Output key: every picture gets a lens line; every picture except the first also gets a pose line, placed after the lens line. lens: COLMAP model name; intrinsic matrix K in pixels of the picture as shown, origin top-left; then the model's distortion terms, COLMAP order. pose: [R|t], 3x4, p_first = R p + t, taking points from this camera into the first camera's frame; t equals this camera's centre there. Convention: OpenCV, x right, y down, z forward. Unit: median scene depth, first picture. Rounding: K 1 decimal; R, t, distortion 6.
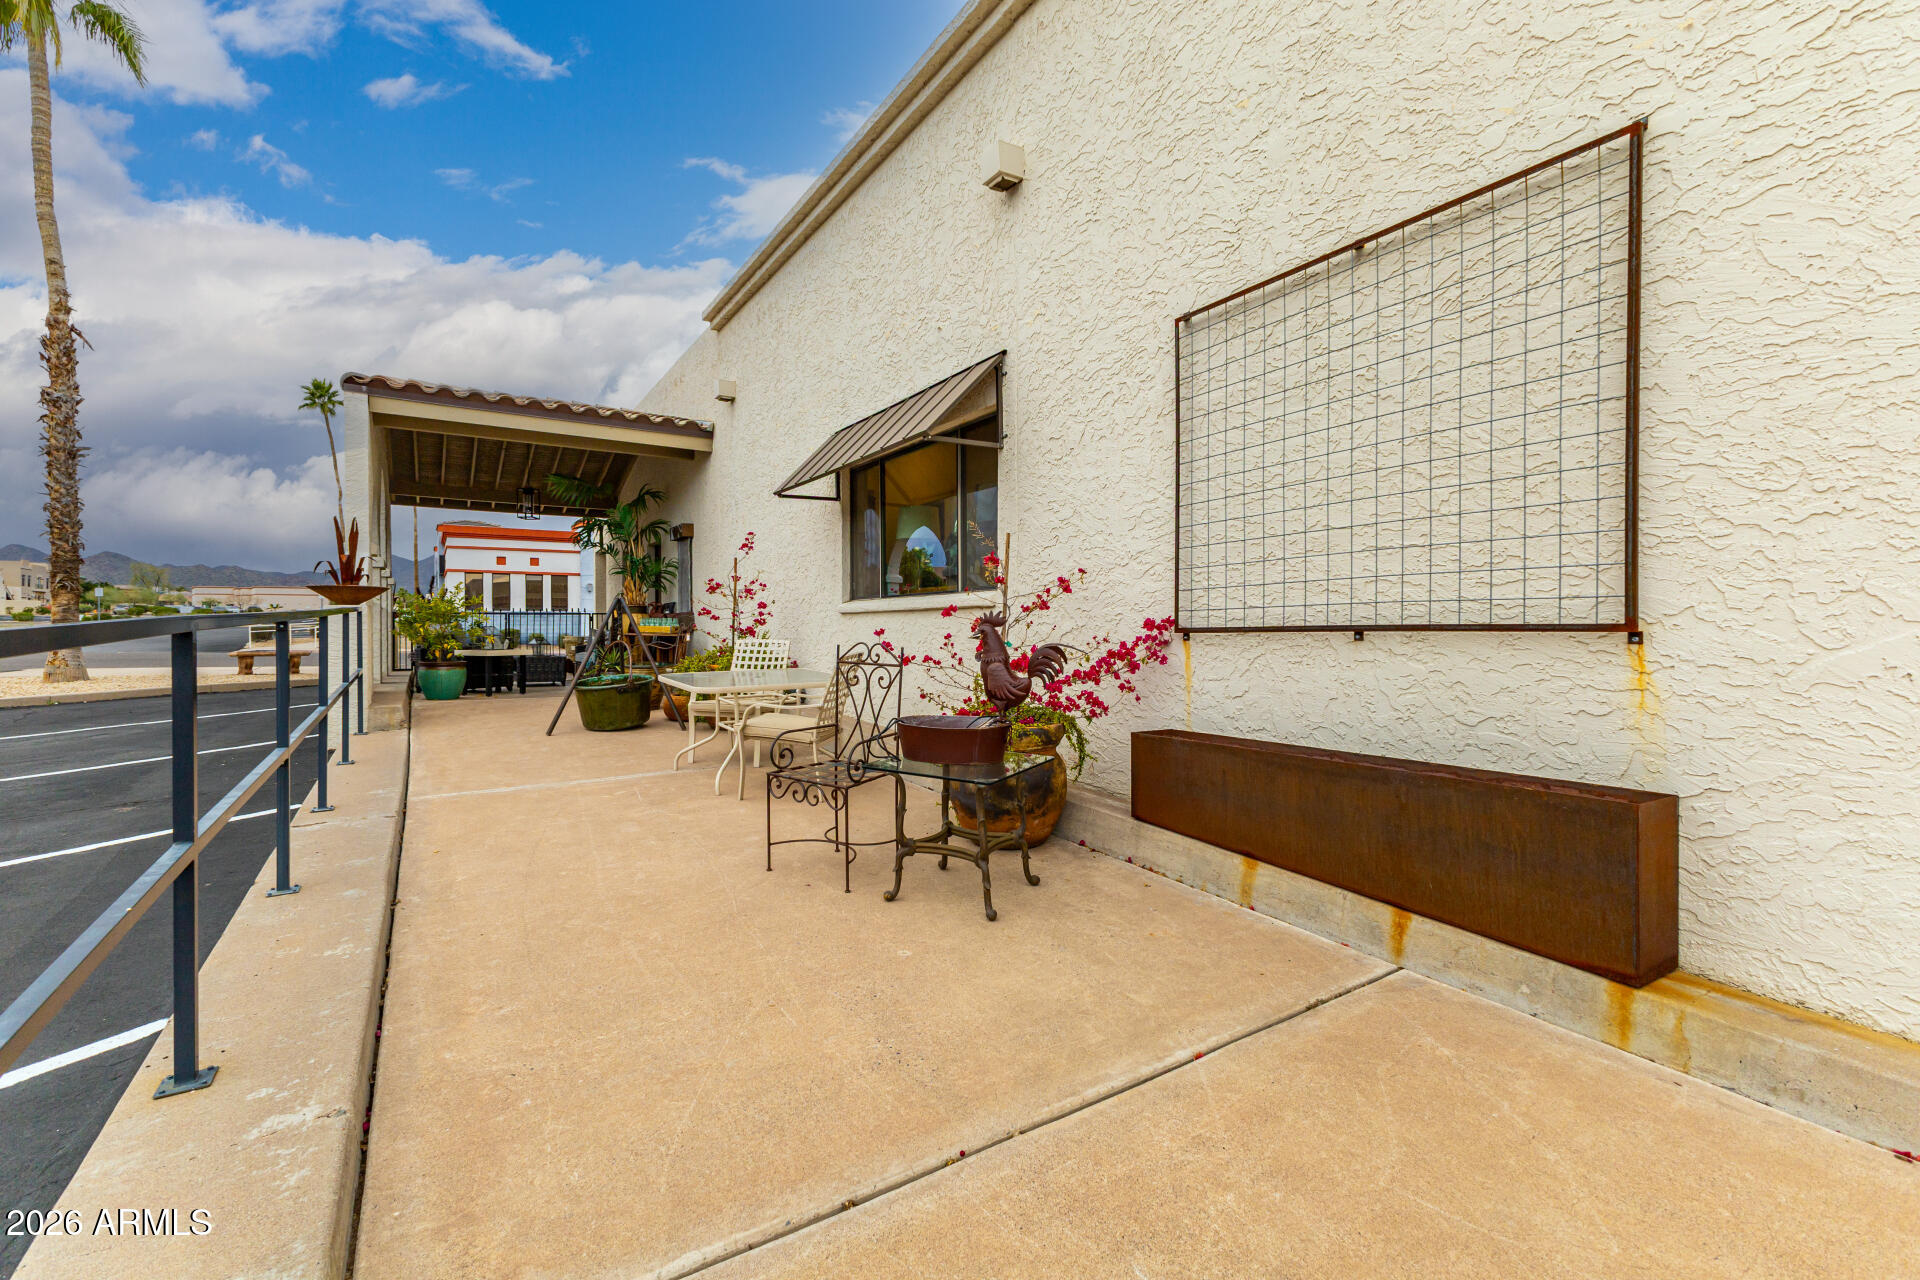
lens RADIAL K [[822.2, 0, 964.3], [0, 822.2, 639.3], [0, 0, 1]] dist [0.010989, -0.002335]
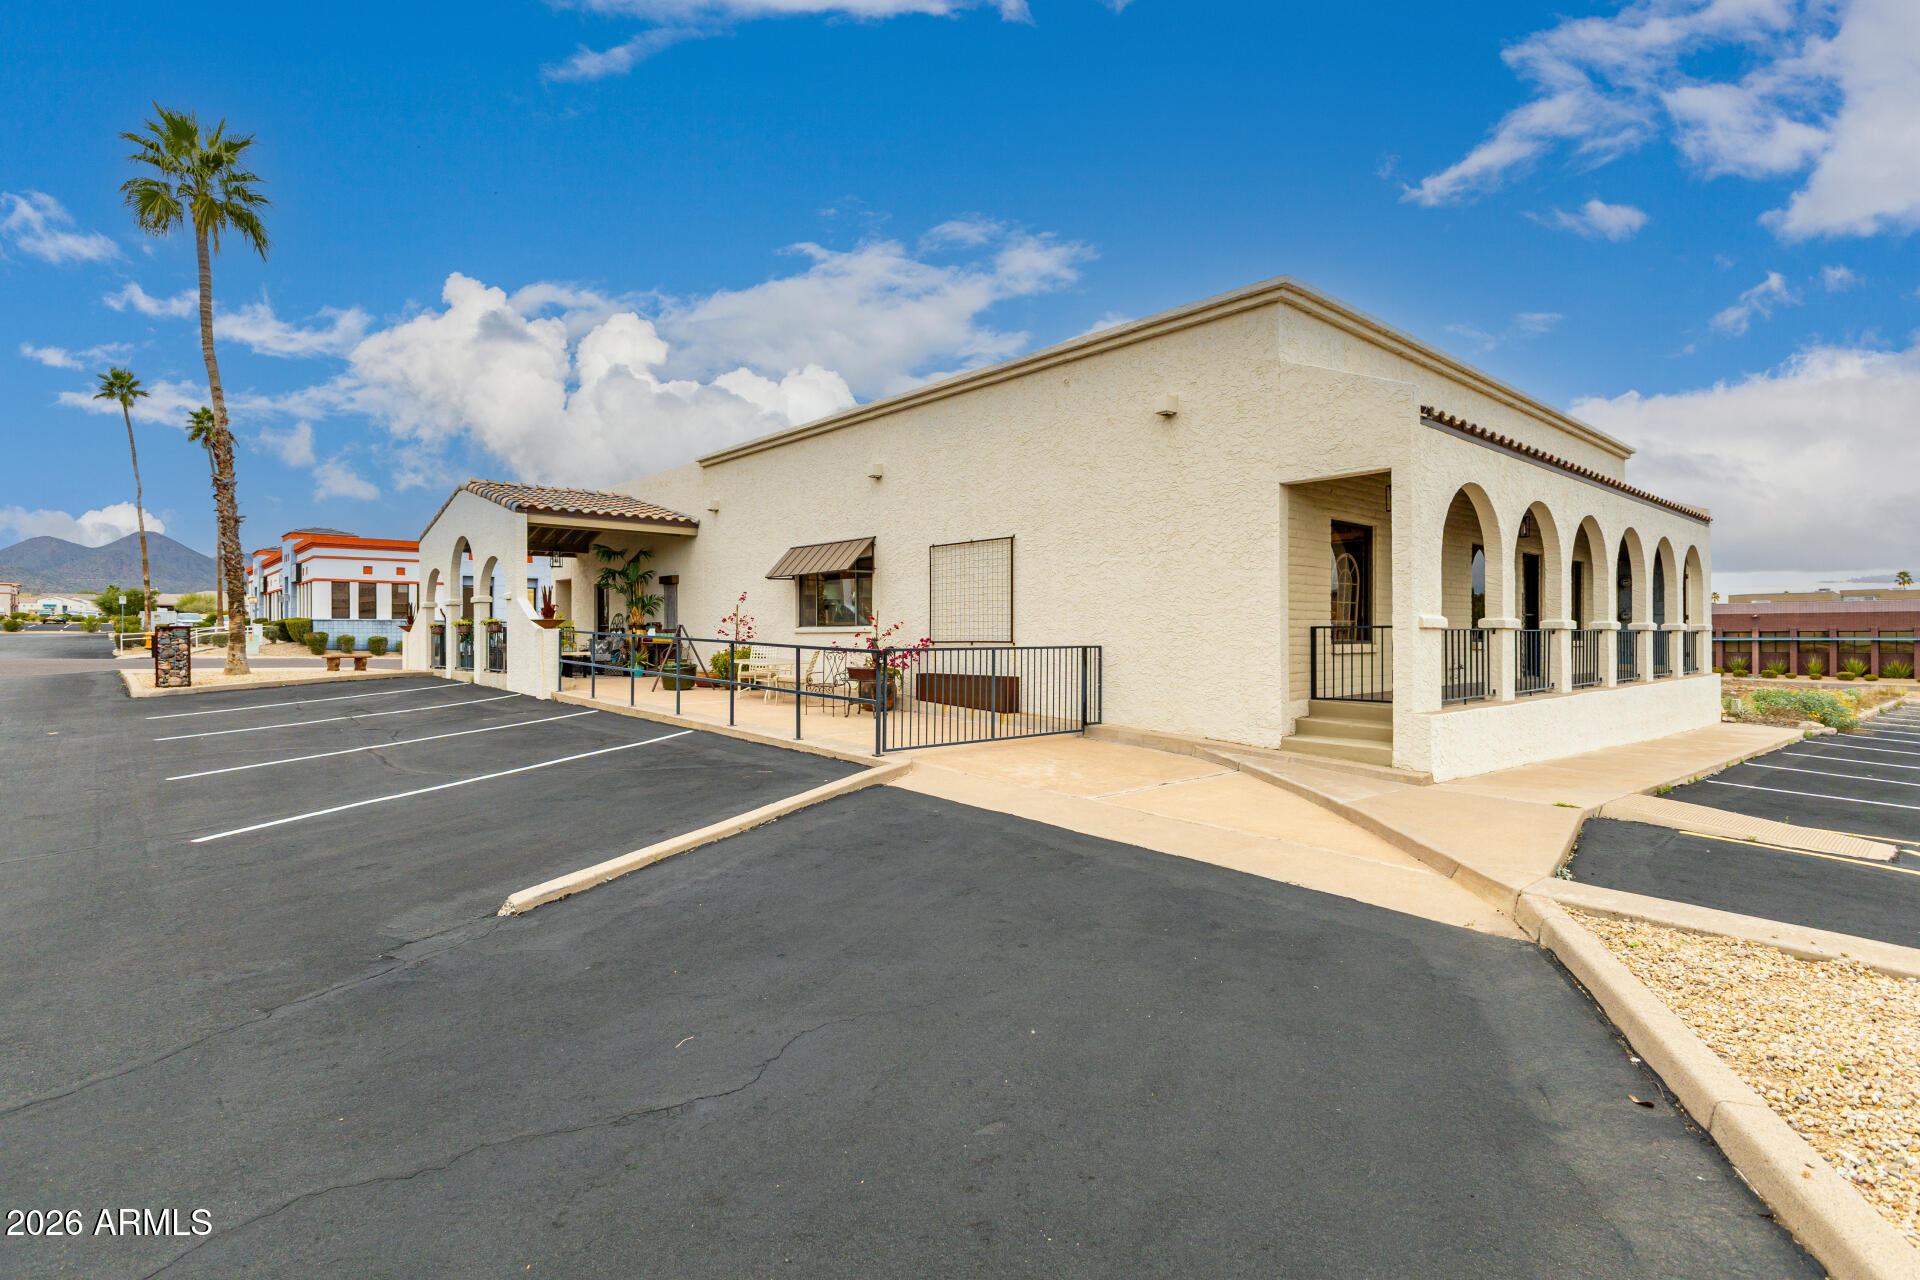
lens RADIAL K [[933.3, 0, 956.4], [0, 933.3, 633.0], [0, 0, 1]] dist [0.000262, -0.001942]
pose [[0.987415, 0.000138, 0.158152, -0.213107], [0.002153, 0.999895, -0.014312, 0.006407], [-0.158137, 0.014473, 0.987311, -2.545276]]
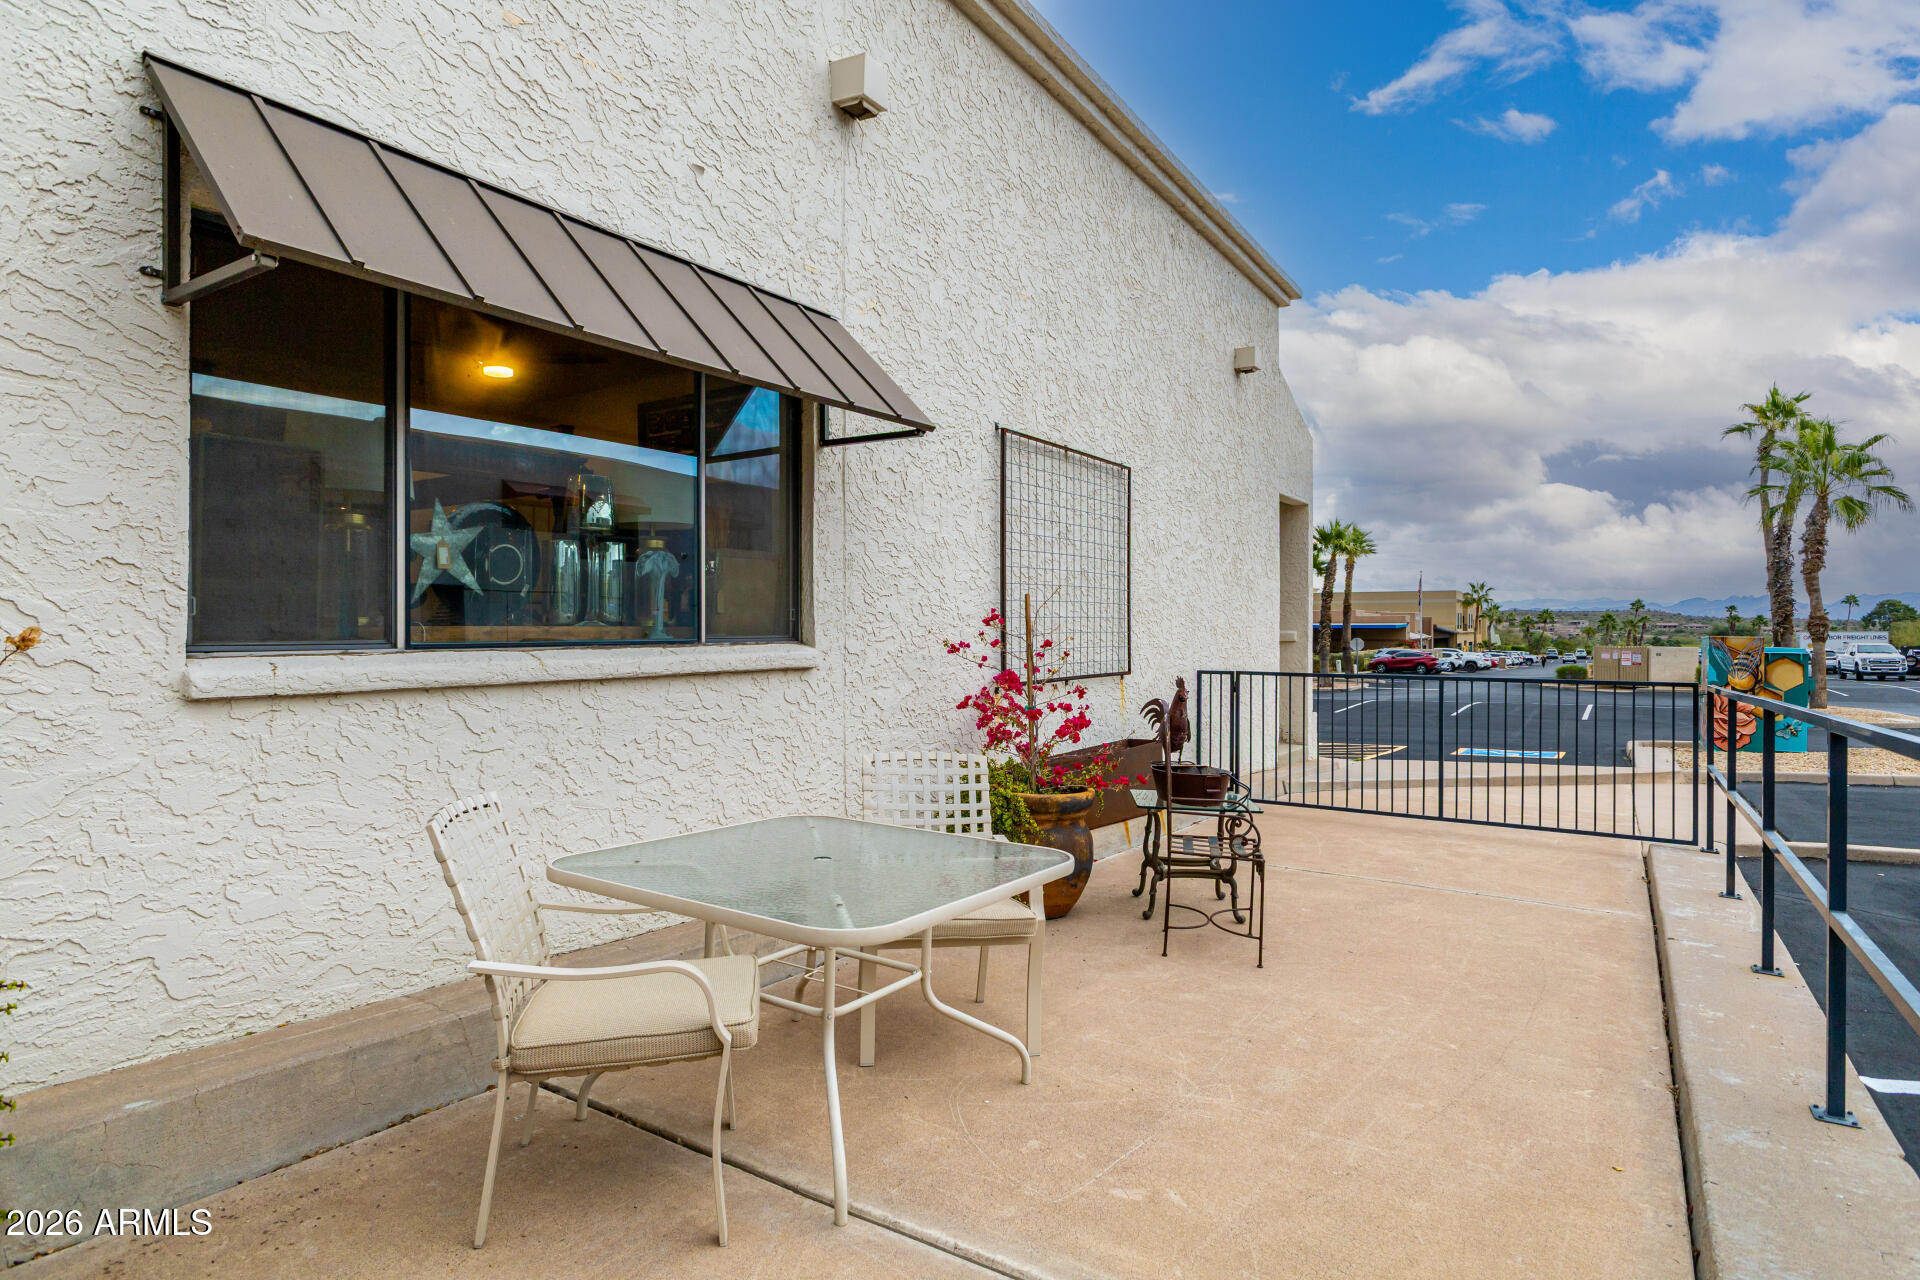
lens RADIAL K [[1003.6, 0, 953.0], [0, 1003.6, 634.9], [0, 0, 1]] dist [-0.011648, -0.000889]
pose [[-0.396828, -0.004173, 0.917884, -1.025159], [0.013015, 0.999864, 0.010173, -0.097714], [-0.917801, 0.015983, -0.396719, 1.595146]]
